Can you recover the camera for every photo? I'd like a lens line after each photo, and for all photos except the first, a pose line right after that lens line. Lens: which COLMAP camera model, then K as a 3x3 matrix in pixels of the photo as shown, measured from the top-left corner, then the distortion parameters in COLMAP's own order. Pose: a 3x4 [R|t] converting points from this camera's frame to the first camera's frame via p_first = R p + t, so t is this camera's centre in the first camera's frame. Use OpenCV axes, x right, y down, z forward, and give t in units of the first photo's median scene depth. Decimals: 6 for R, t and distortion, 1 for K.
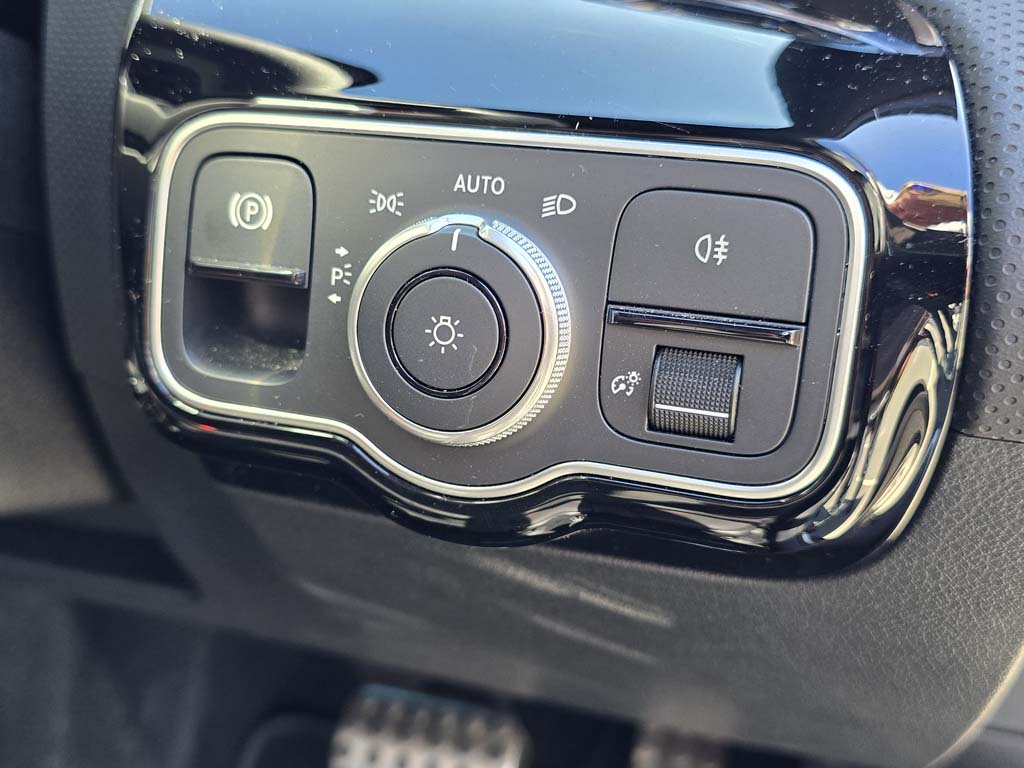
lens RADIAL K [[987.8, 0, 508.3], [0, 987.8, 386.6], [0, 0, 1]] dist [0.045483, 0.000000]
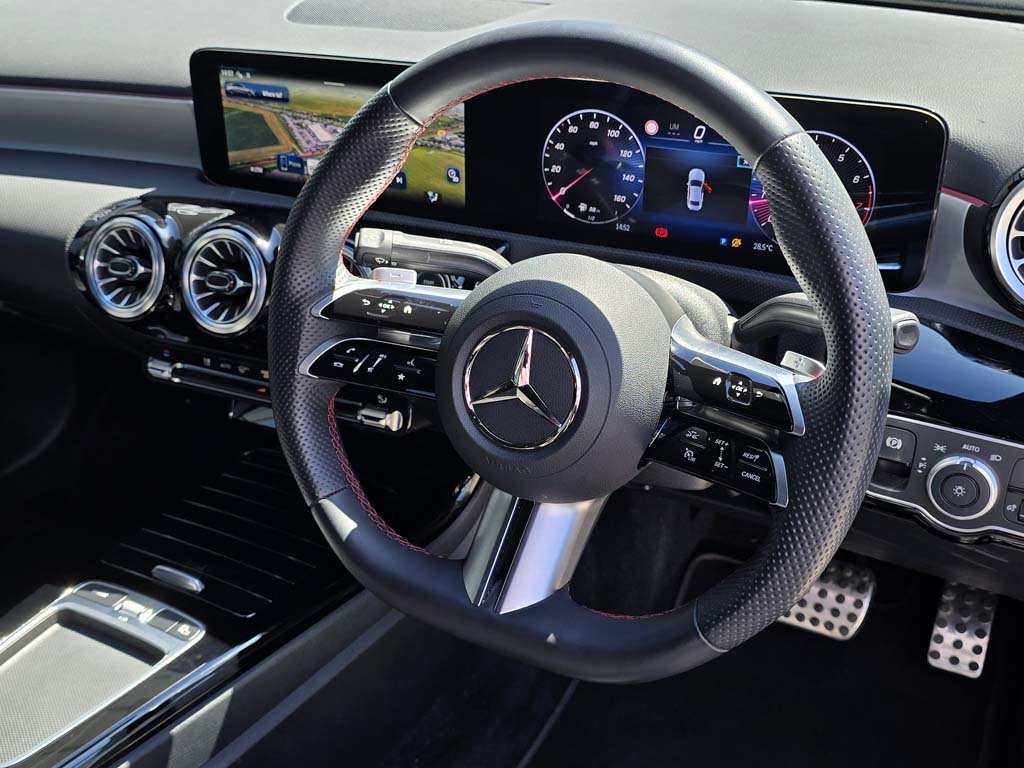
lens RADIAL K [[987.8, 0, 512.3], [0, 987.8, 390.0], [0, 0, 1]] dist [0.045483, 0.000000]
pose [[0.975729, 0.054137, -0.212182, -0.885913], [-0.014804, 0.983049, 0.182742, -1.036302], [0.218479, -0.175166, 0.959992, -2.765983]]
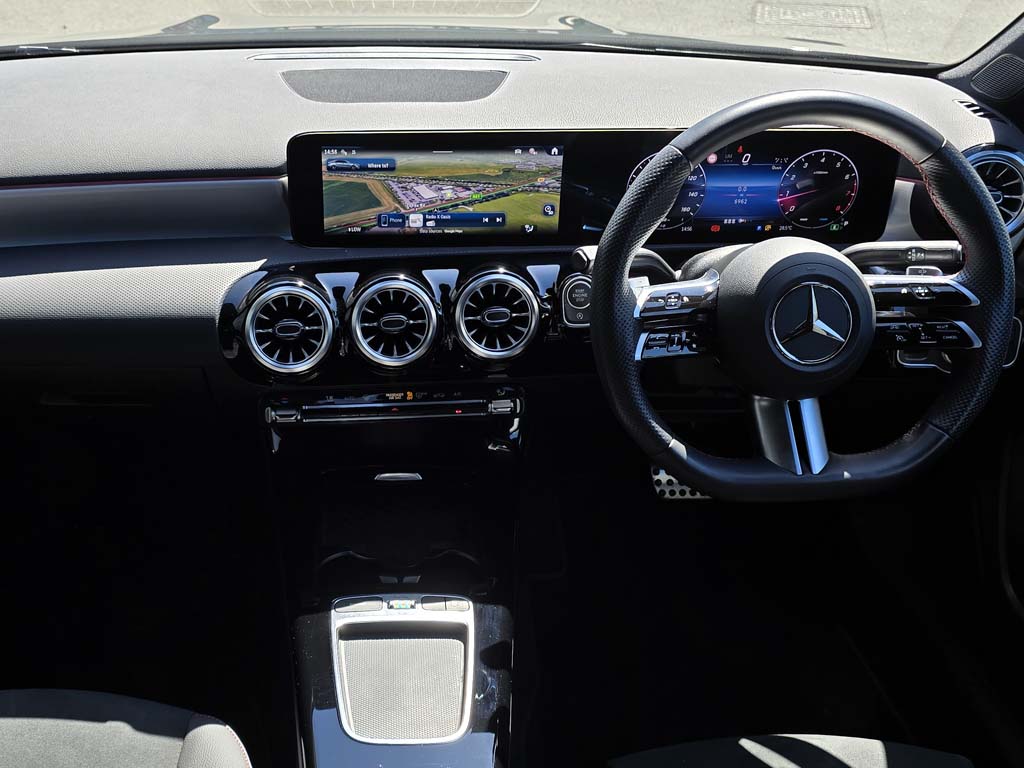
lens RADIAL K [[876.0, 0, 510.7], [0, 876.0, 386.2], [0, 0, 1]] dist [0.031265, -0.015010]
pose [[0.956612, -0.170432, 0.236319, -4.067527], [0.120173, 0.969665, 0.212858, -1.316452], [-0.265428, -0.175224, 0.948074, -3.533311]]
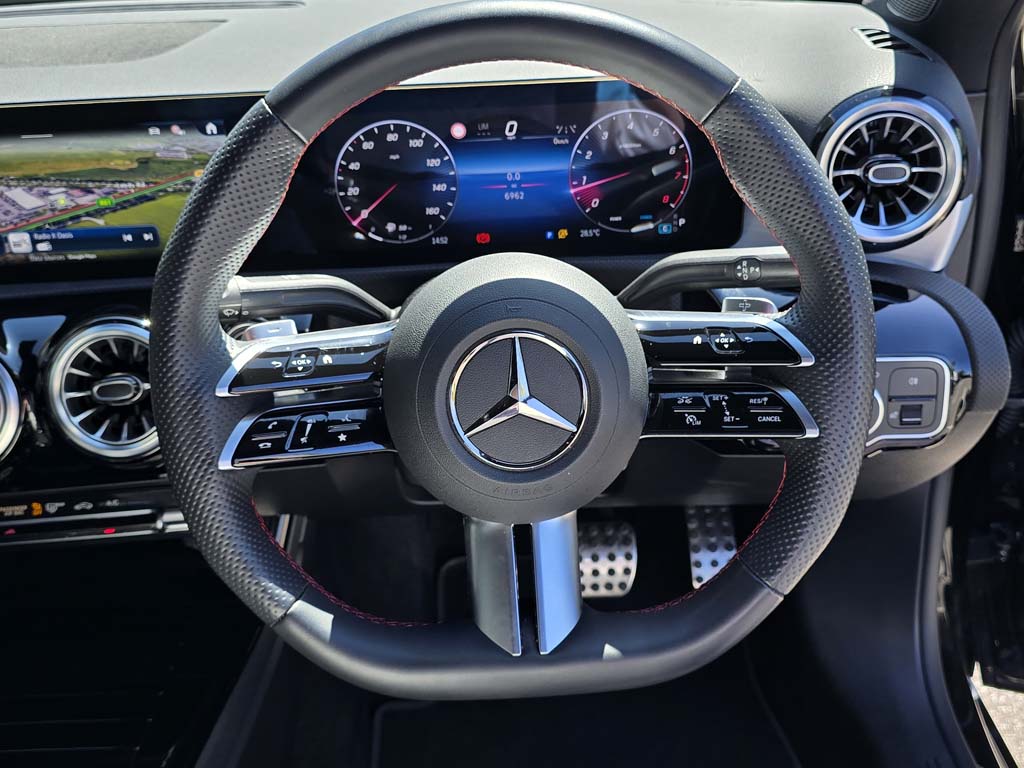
lens RADIAL K [[987.8, 0, 514.5], [0, 987.8, 382.3], [0, 0, 1]] dist [0.045483, 0.000000]
pose [[0.955205, -0.201448, 0.216798, -2.138525], [0.161117, 0.968470, 0.190020, -1.113703], [-0.248242, -0.146578, 0.957544, -2.406640]]
